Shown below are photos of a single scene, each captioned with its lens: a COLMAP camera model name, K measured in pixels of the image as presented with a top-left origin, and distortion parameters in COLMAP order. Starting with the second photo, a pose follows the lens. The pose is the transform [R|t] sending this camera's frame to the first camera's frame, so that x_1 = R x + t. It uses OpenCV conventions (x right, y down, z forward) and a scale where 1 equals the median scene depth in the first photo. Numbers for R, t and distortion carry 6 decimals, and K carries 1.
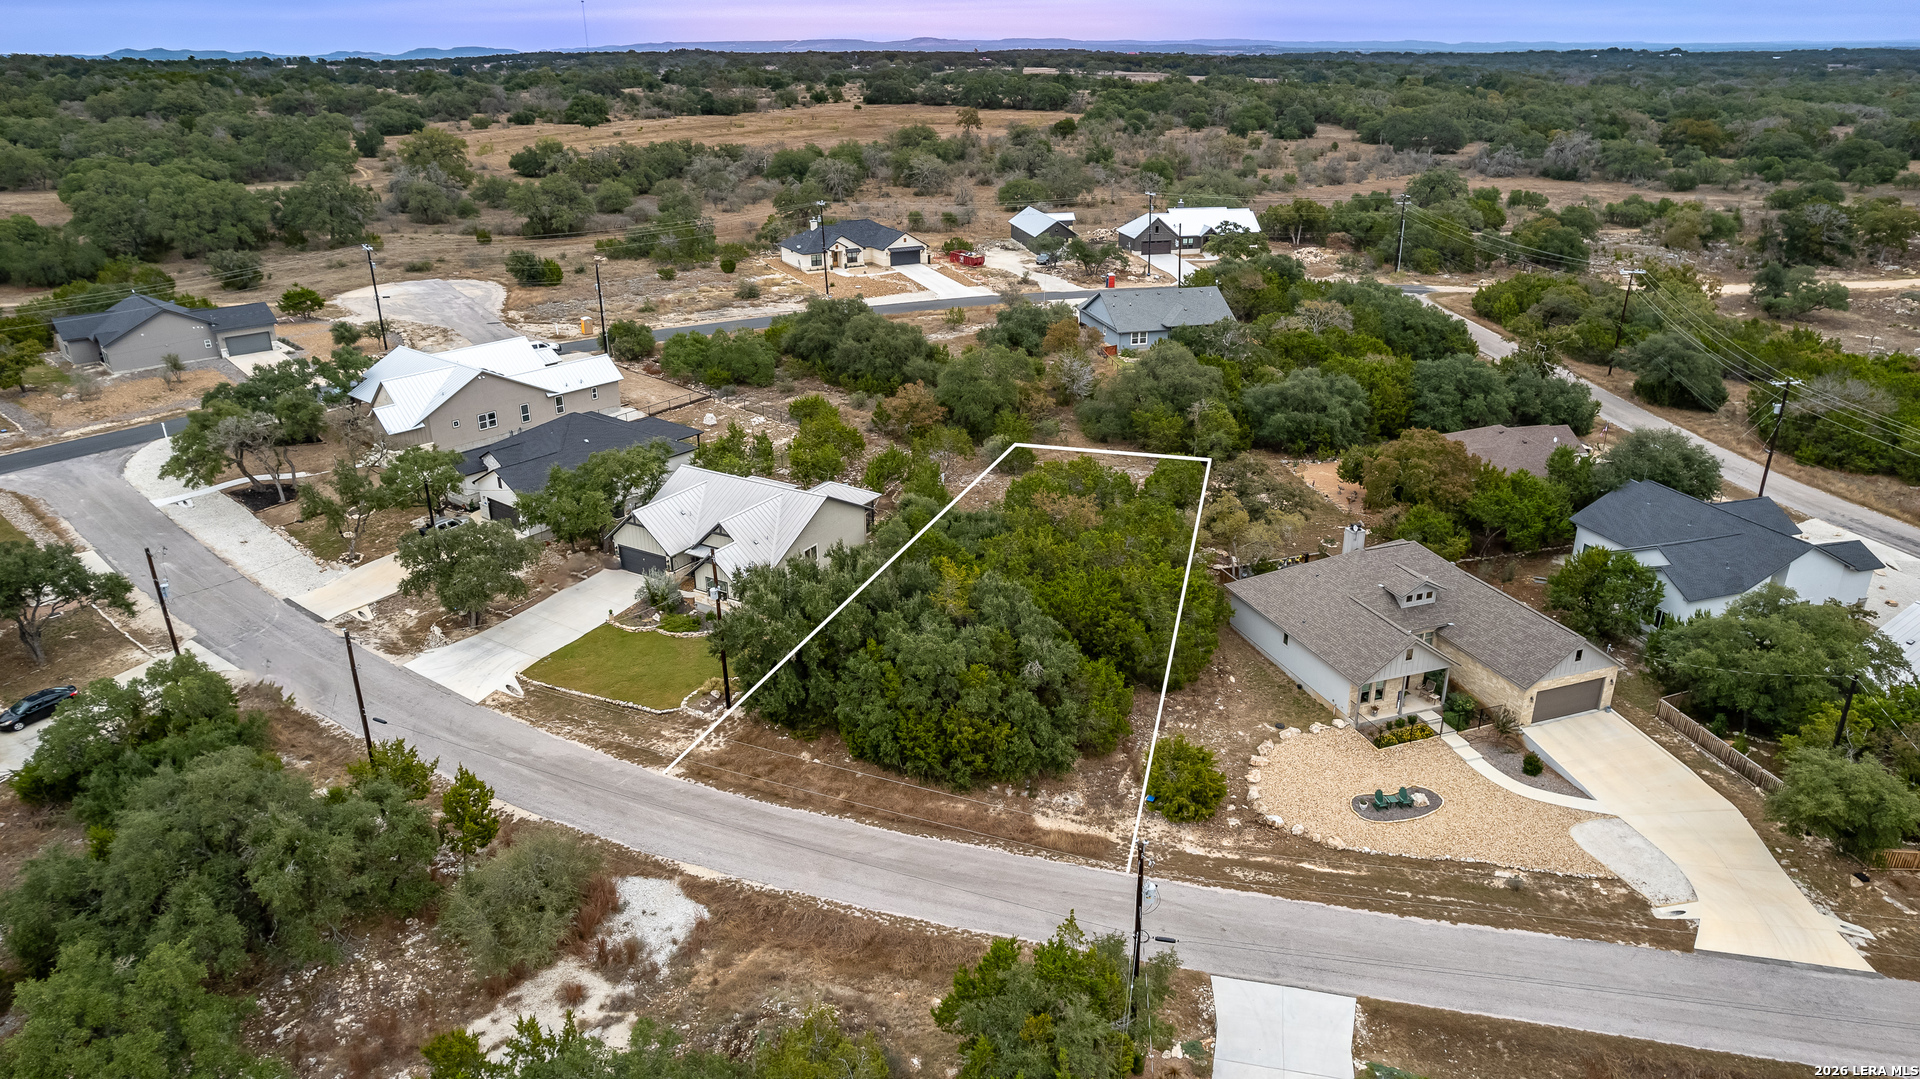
lens RADIAL K [[1226.2, 0, 969.4], [0, 1226.2, 539.6], [0, 0, 1]] dist [-0.056500, 0.046195]
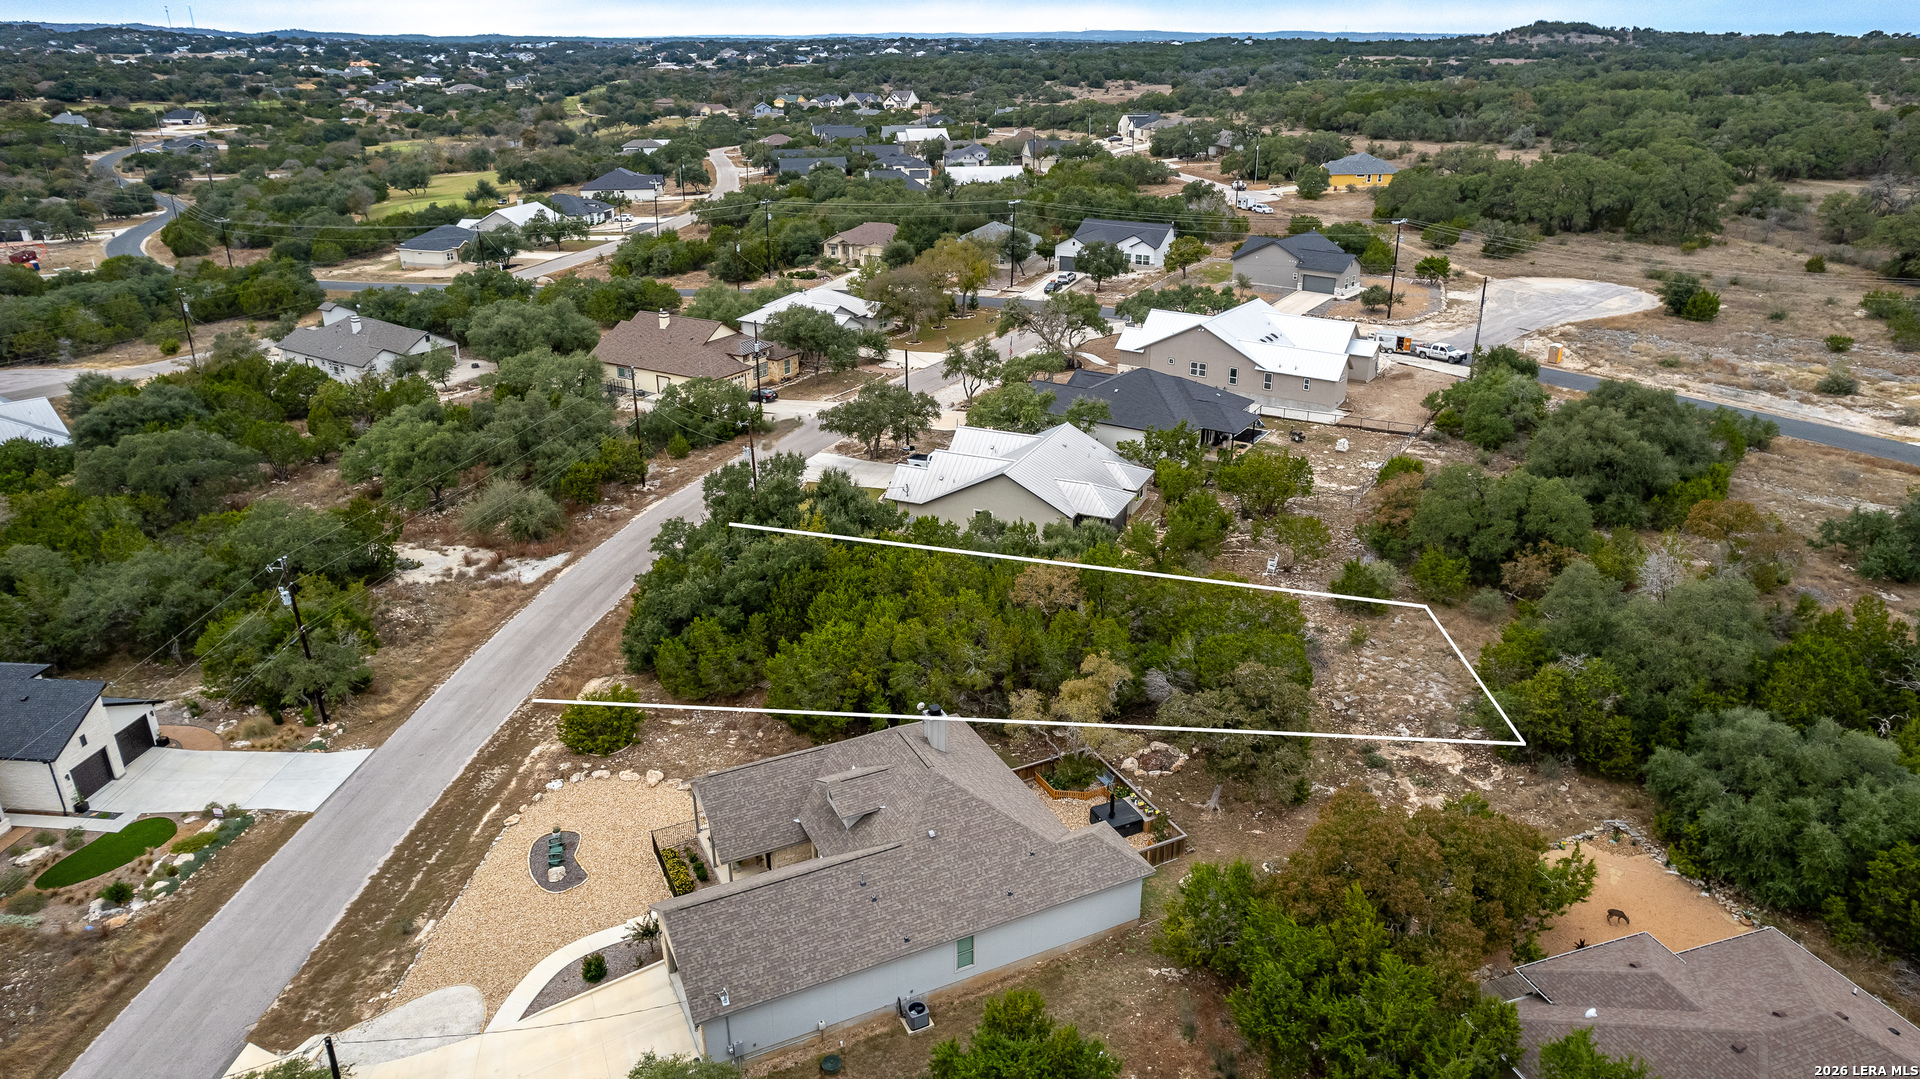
lens RADIAL K [[1230.9, 0, 967.3], [0, 1230.9, 529.4], [0, 0, 1]] dist [-0.077589, 0.082181]
pose [[0.129203, 0.378795, -0.916417, 0.655612], [-0.372128, 0.875142, 0.309269, -0.234670], [0.919145, 0.301066, 0.254031, 0.552840]]
